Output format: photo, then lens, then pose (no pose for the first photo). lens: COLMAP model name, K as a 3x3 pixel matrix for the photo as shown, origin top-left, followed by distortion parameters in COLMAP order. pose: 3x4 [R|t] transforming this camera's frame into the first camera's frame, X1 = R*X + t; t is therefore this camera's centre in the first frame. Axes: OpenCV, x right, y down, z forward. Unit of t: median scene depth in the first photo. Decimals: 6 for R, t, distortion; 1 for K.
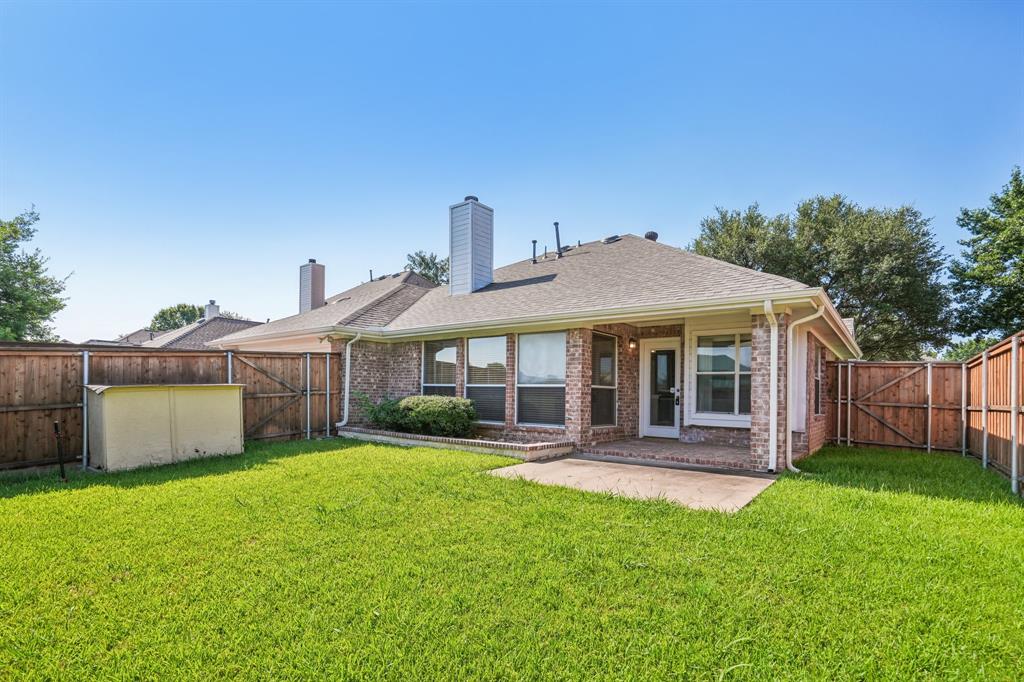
lens RADIAL K [[469.6, 0, 524.5], [0, 469.6, 386.8], [0, 0, 1]] dist [-0.008297, 0.001055]
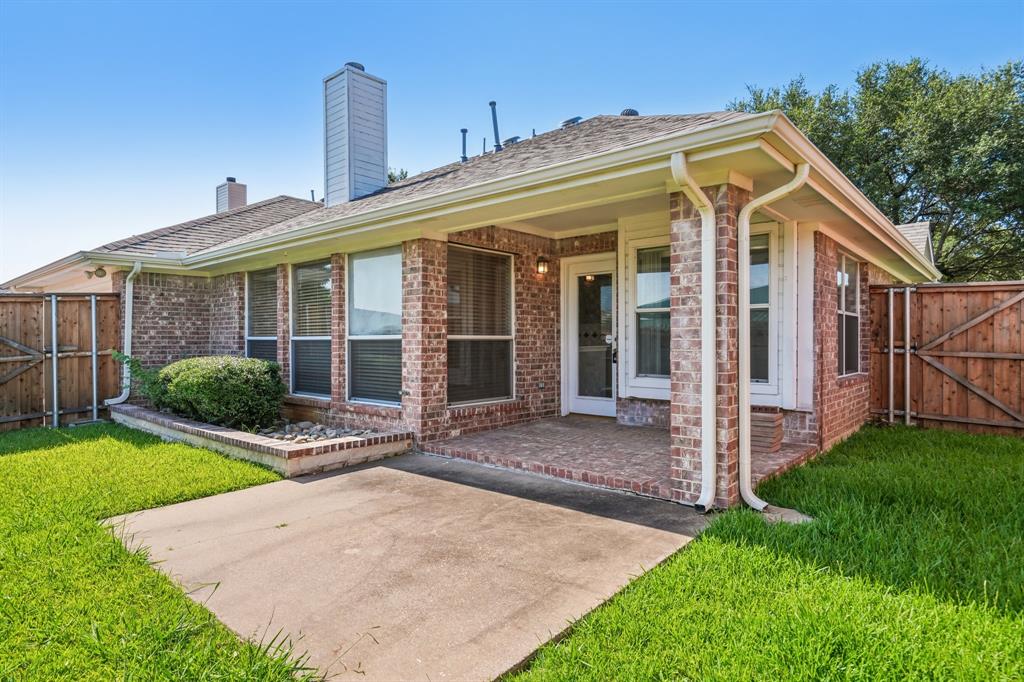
lens RADIAL K [[565.7, 0, 511.0], [0, 565.7, 337.8], [0, 0, 1]] dist [0.004889, -0.001849]
pose [[0.998514, -0.022539, -0.049607, 0.230405], [0.023102, 0.999675, 0.010808, -0.005552], [0.049348, -0.011938, 0.998710, 0.256406]]
